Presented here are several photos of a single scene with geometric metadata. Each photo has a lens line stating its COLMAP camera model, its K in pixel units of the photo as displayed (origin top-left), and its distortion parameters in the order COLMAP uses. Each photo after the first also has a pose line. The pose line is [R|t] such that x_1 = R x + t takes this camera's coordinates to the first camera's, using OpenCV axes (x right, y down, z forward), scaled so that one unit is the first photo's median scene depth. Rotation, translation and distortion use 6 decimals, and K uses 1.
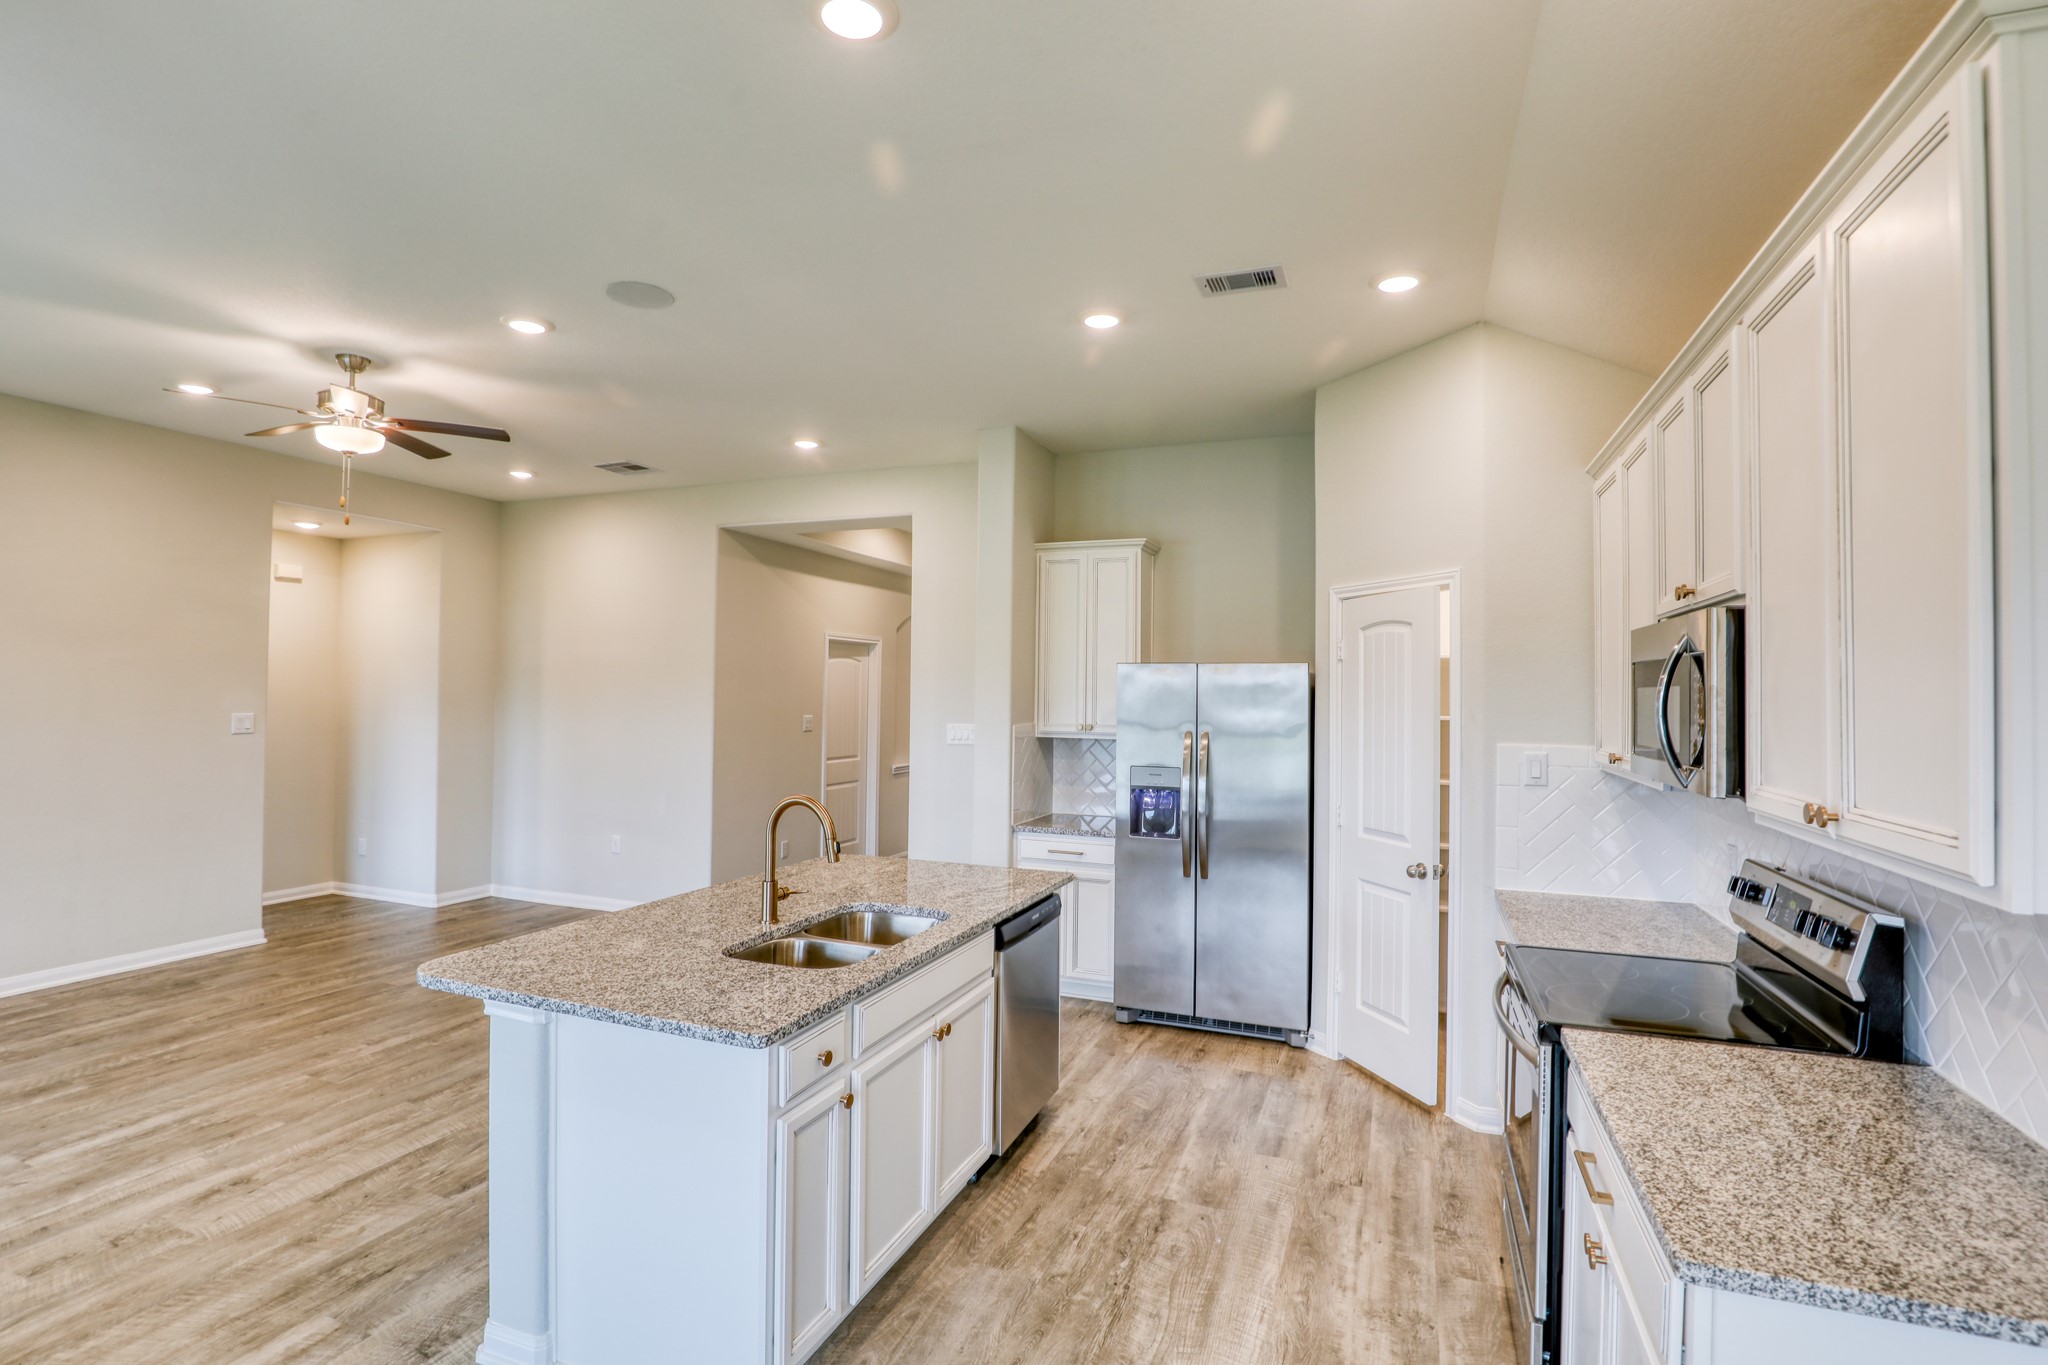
lens RADIAL K [[984.8, 0, 1017.5], [0, 984.8, 674.7], [0, 0, 1]] dist [-0.040599, 0.009113]
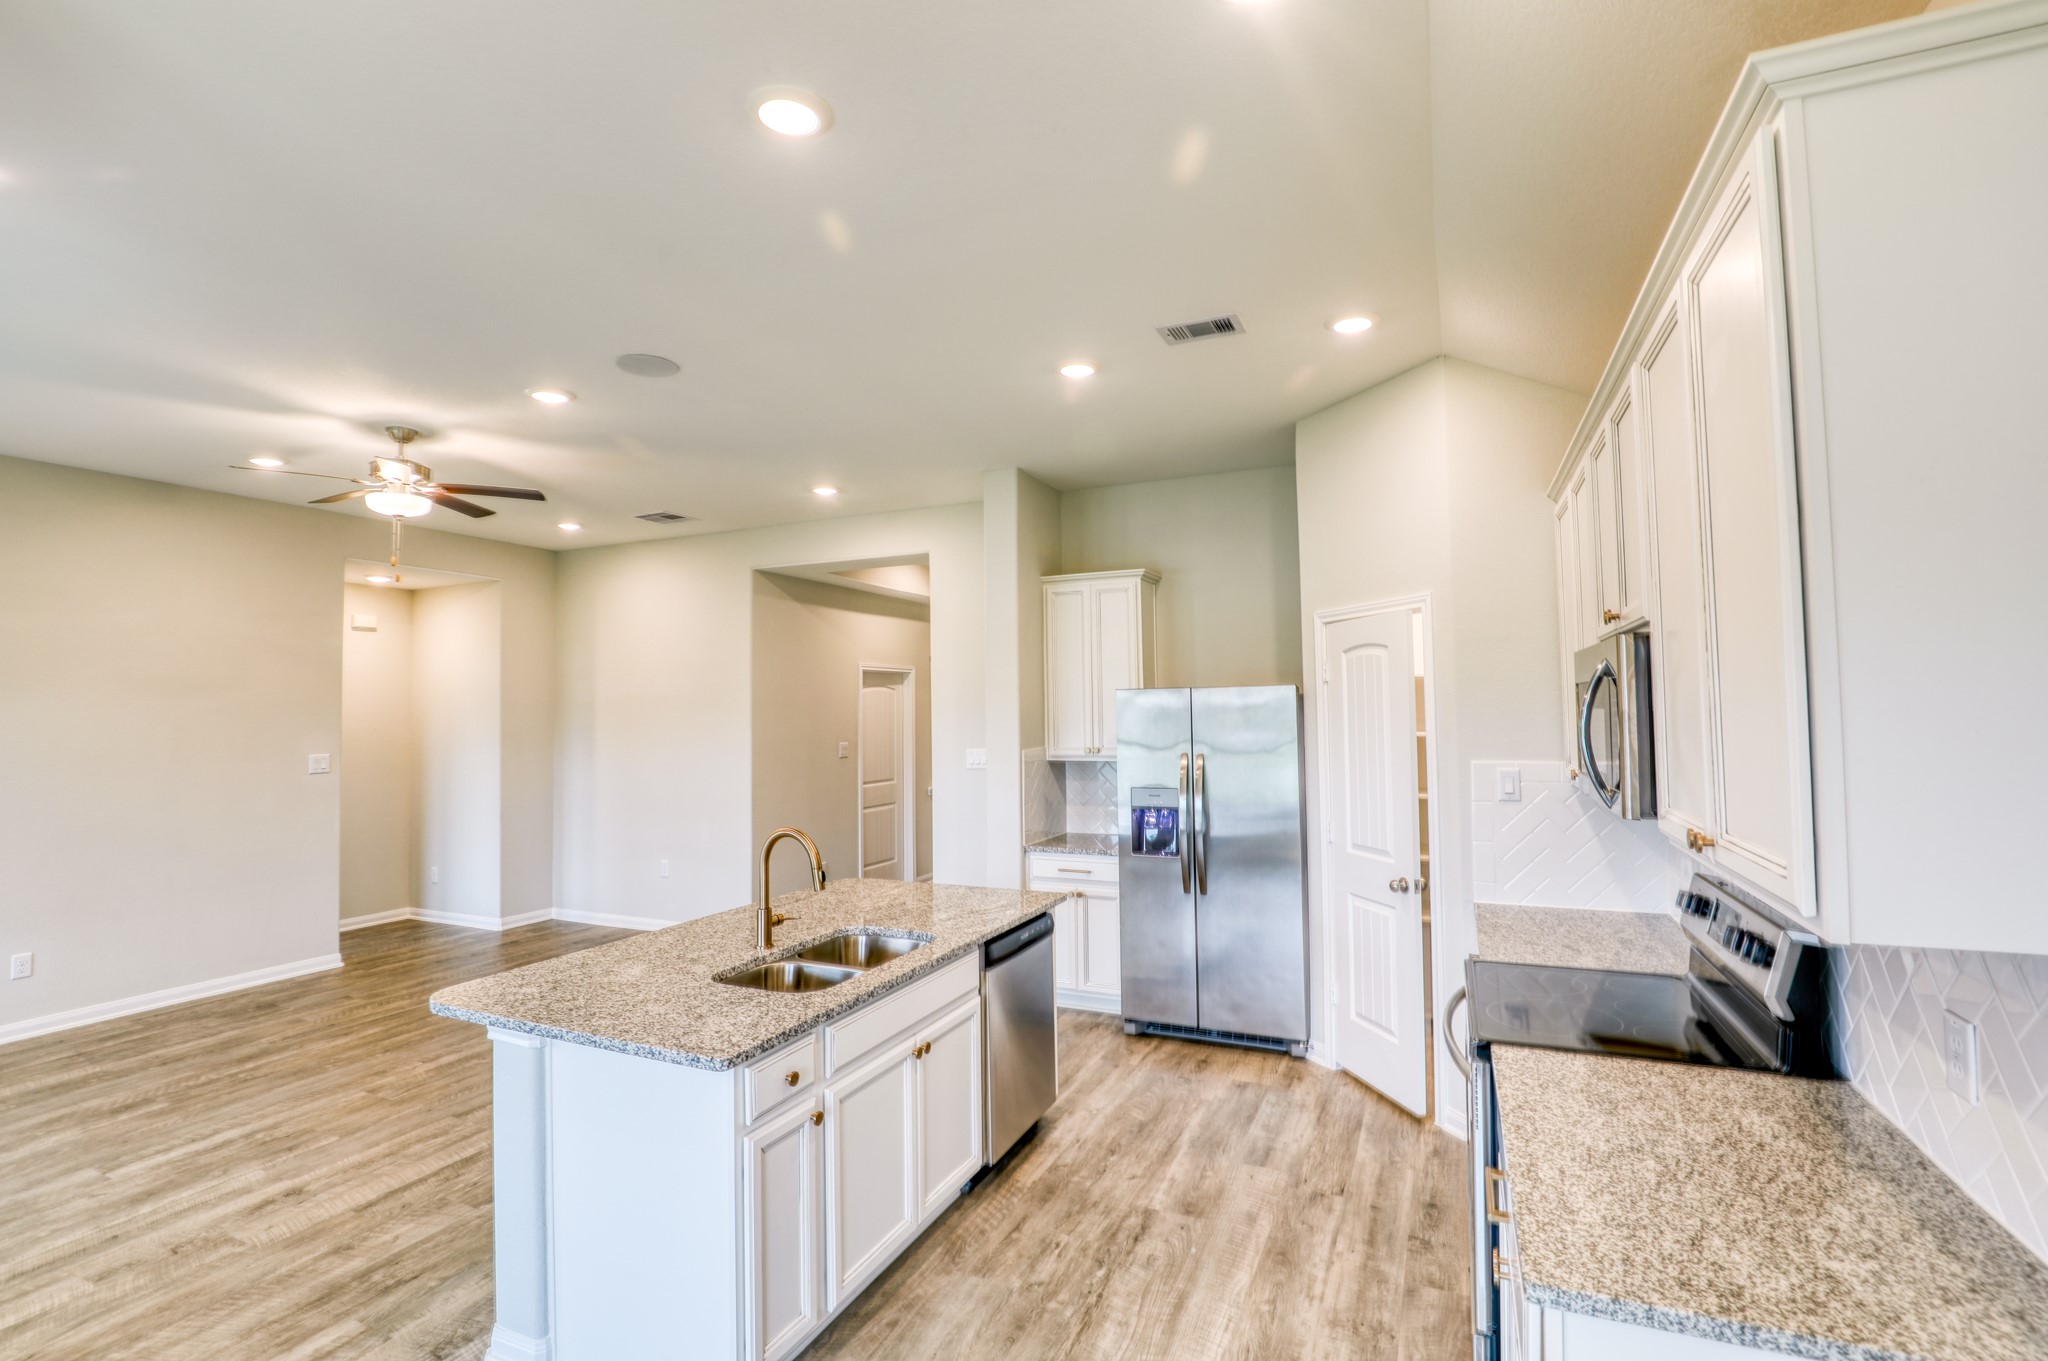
lens RADIAL K [[943.2, 0, 1026.7], [0, 943.2, 668.8], [0, 0, 1]] dist [-0.041893, 0.009336]
pose [[0.998563, -0.027813, -0.045818, 0.082090], [0.026622, 0.999297, -0.026400, -0.014983], [0.046520, 0.025142, 0.998601, -0.013058]]
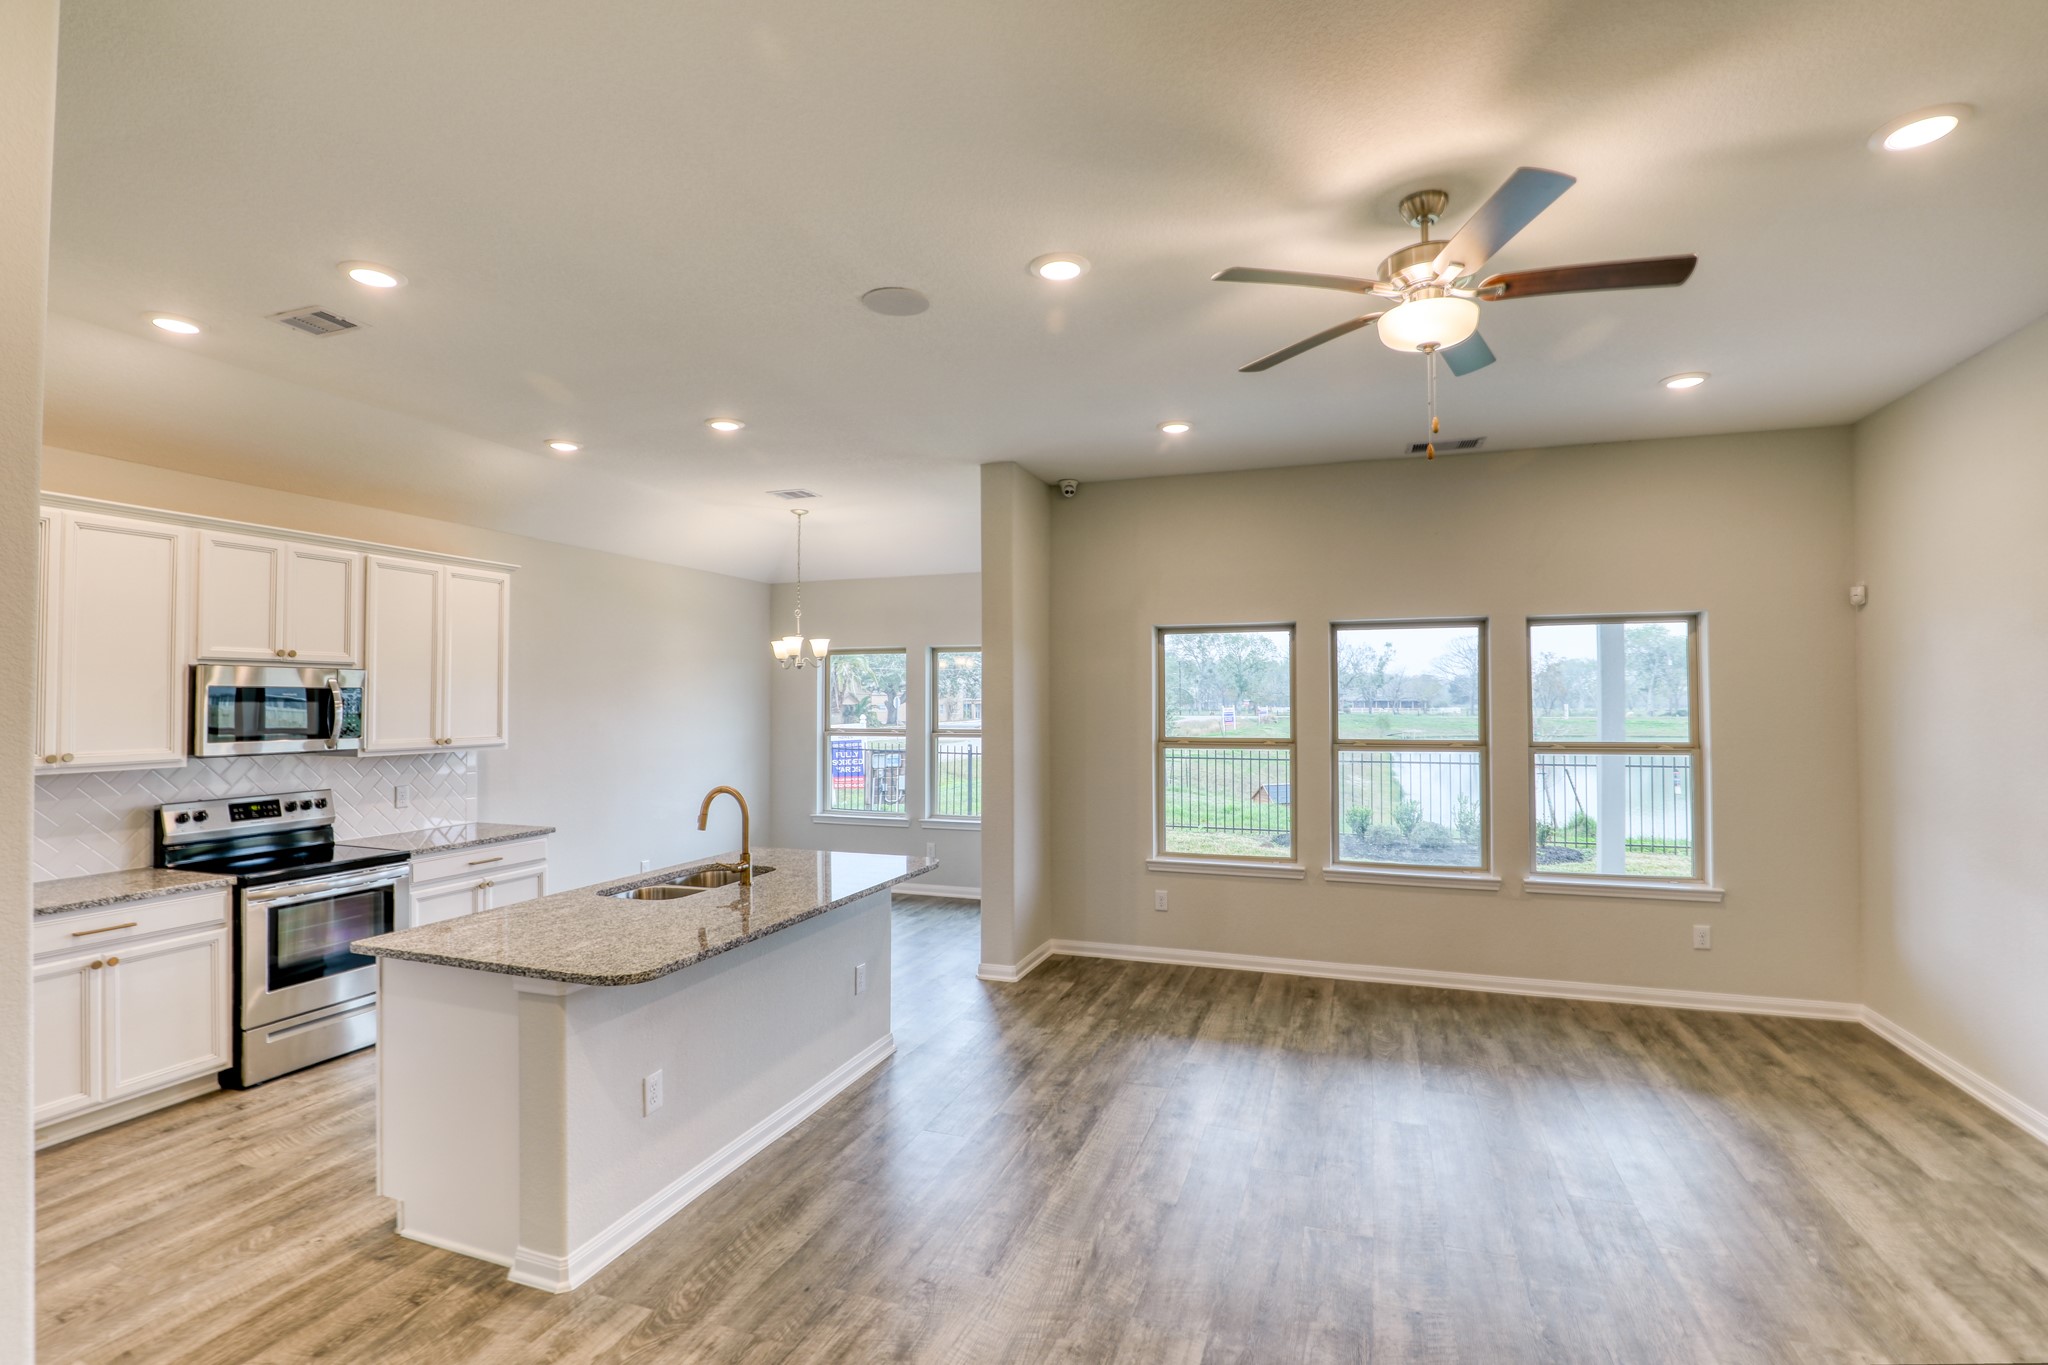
lens RADIAL K [[946.9, 0, 1024.0], [0, 946.9, 682.5], [0, 0, 1]] dist [-0.037819, 0.007230]
pose [[-0.999555, -0.011663, -0.027460, -0.558606], [-0.010540, 0.999116, -0.040685, 0.025871], [0.027910, -0.040377, -0.998795, 2.165297]]
